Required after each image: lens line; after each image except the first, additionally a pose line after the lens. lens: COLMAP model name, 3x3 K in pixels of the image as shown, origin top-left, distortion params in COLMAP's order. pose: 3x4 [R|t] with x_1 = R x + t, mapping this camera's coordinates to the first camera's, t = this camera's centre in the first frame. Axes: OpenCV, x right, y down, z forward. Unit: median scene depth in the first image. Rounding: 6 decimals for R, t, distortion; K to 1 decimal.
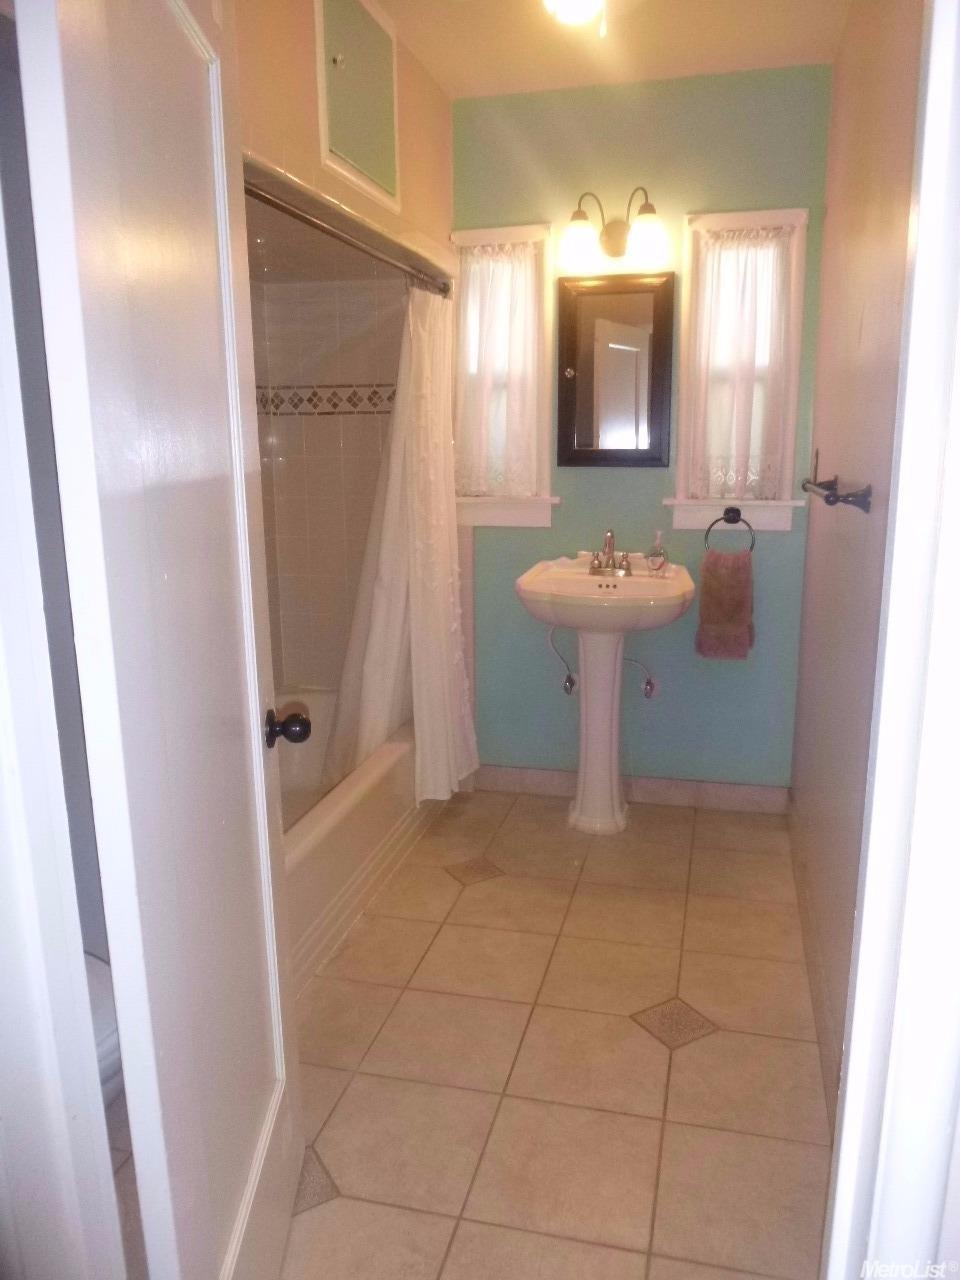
lens RADIAL K [[926.8, 0, 480.0], [0, 926.8, 640.0], [0, 0, 1]] dist [-0.032537, -0.004458]
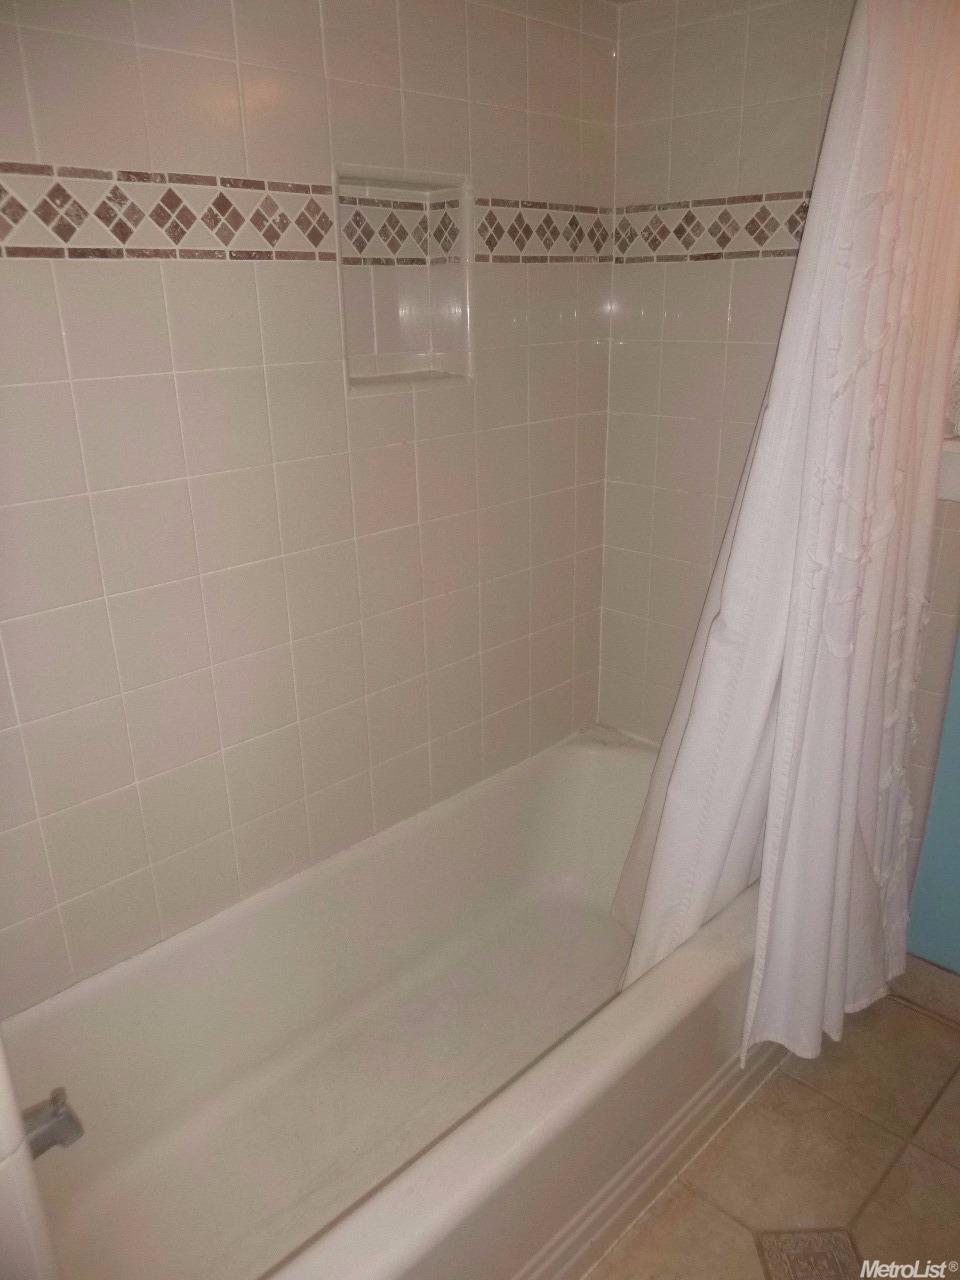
lens RADIAL K [[926.8, 0, 480.0], [0, 926.8, 640.0], [0, 0, 1]] dist [-0.032537, -0.004458]
pose [[0.852055, 0.169590, -0.495218, 0.019160], [-0.091342, 0.979718, 0.178351, -0.113789], [0.515421, -0.106730, 0.850265, 0.468677]]
